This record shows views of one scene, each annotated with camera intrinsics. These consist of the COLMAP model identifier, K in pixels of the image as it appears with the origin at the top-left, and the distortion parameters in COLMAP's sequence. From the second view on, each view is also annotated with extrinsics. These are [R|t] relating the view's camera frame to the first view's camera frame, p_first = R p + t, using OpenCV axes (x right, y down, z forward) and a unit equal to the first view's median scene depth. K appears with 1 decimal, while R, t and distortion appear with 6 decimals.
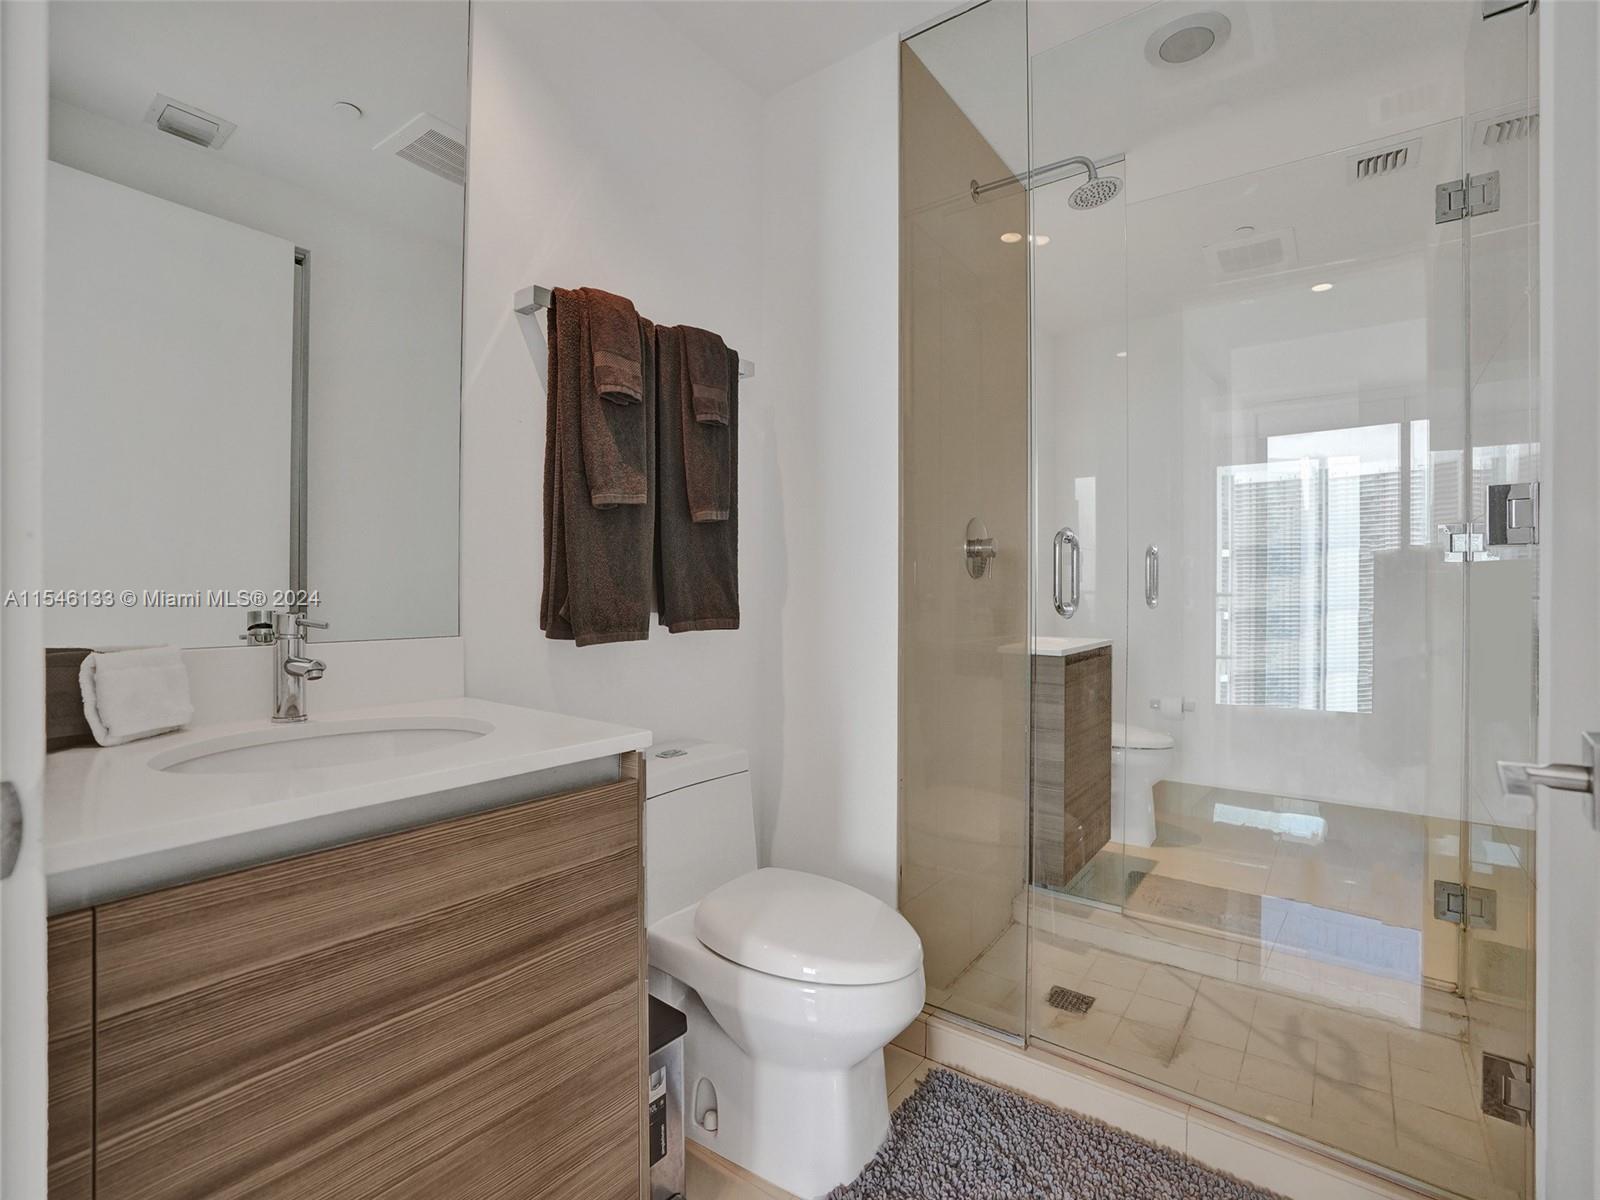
lens RADIAL K [[758.7, 0, 796.1], [0, 758.7, 593.8], [0, 0, 1]] dist [-0.052066, 0.018457]
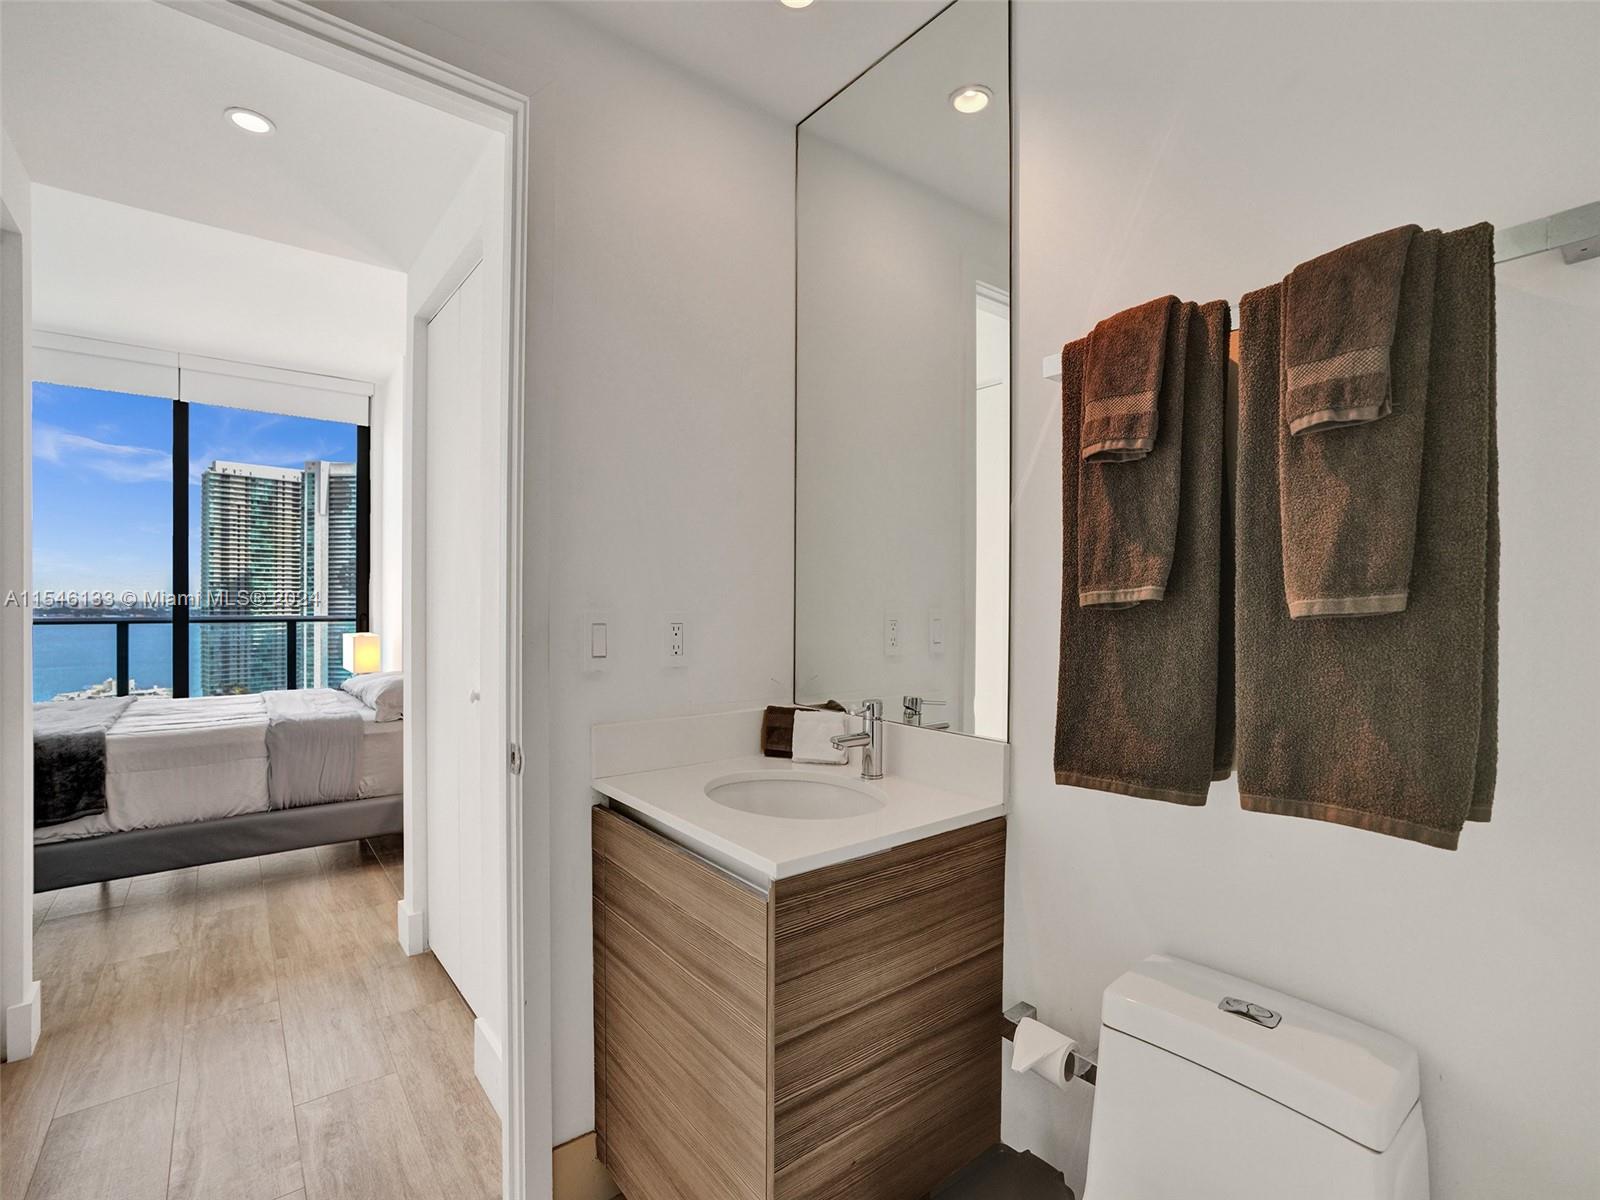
lens RADIAL K [[758.7, 0, 800.8], [0, 758.7, 606.8], [0, 0, 1]] dist [-0.052066, 0.018457]
pose [[-0.249545, 0.006986, -0.968338, 0.499246], [-0.014727, 0.999831, 0.011008, -0.111512], [0.968251, 0.017007, -0.249400, 0.832604]]
